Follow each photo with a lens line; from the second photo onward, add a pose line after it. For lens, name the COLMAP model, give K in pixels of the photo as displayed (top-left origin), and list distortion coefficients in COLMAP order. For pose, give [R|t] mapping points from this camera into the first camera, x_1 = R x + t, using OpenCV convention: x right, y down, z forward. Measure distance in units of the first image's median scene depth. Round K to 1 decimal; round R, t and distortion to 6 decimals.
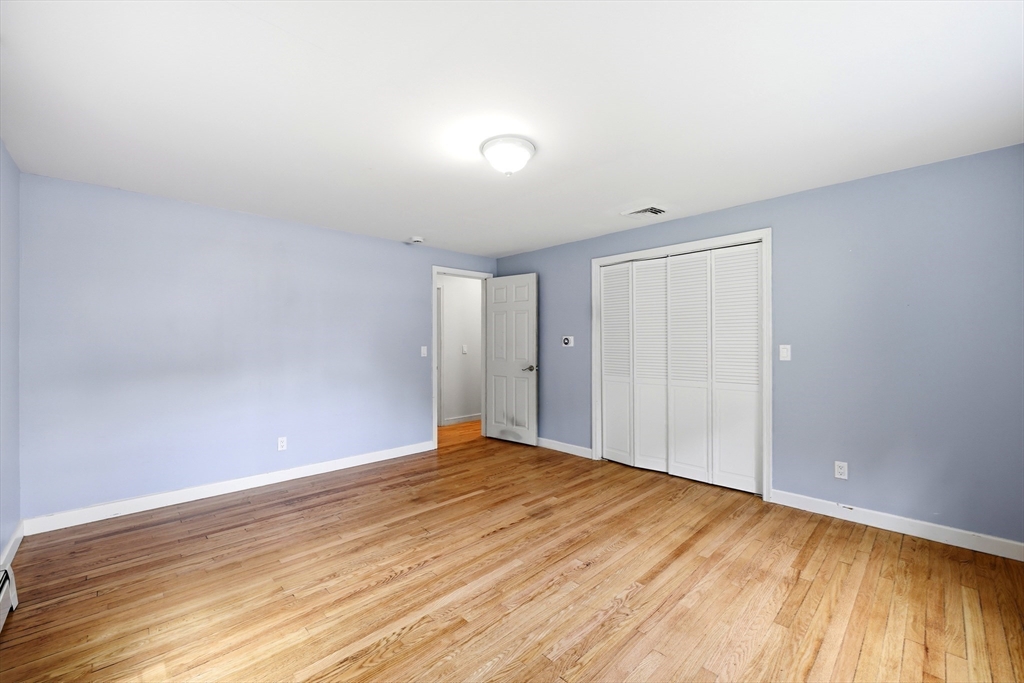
lens RADIAL K [[414.5, 0, 506.1], [0, 414.5, 340.1], [0, 0, 1]] dist [-0.000603, -0.000128]
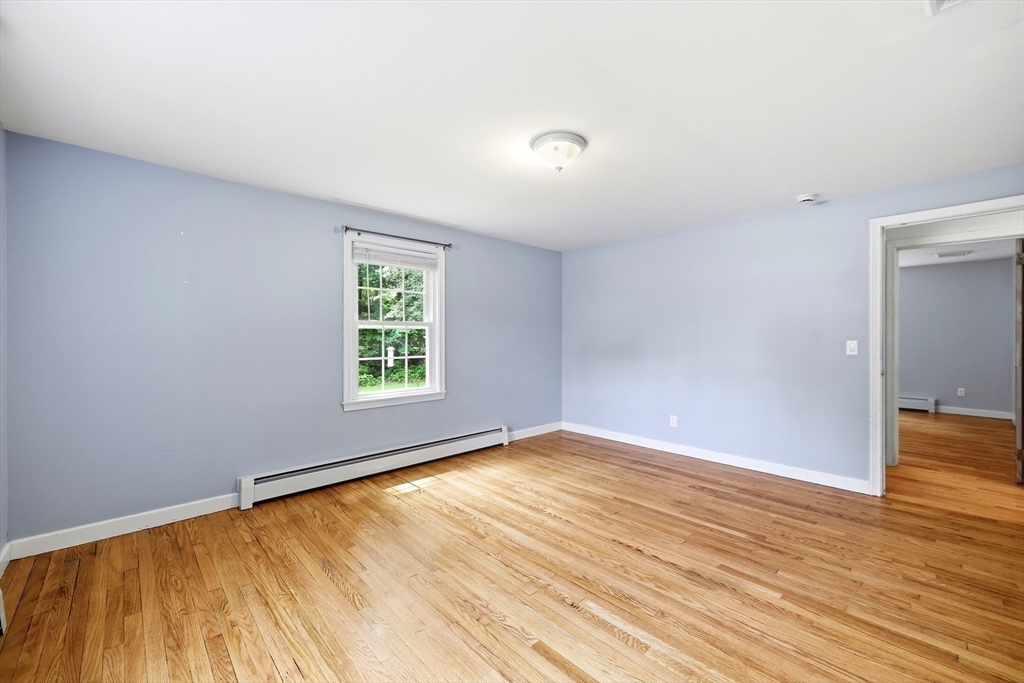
lens RADIAL K [[414.5, 0, 516.4], [0, 414.5, 336.5], [0, 0, 1]] dist [-0.000603, -0.000128]
pose [[-0.006162, 0.002536, -0.999978, 0.805074], [0.007868, 0.999966, 0.002488, 0.004555], [0.999950, -0.007852, -0.006182, 0.710480]]
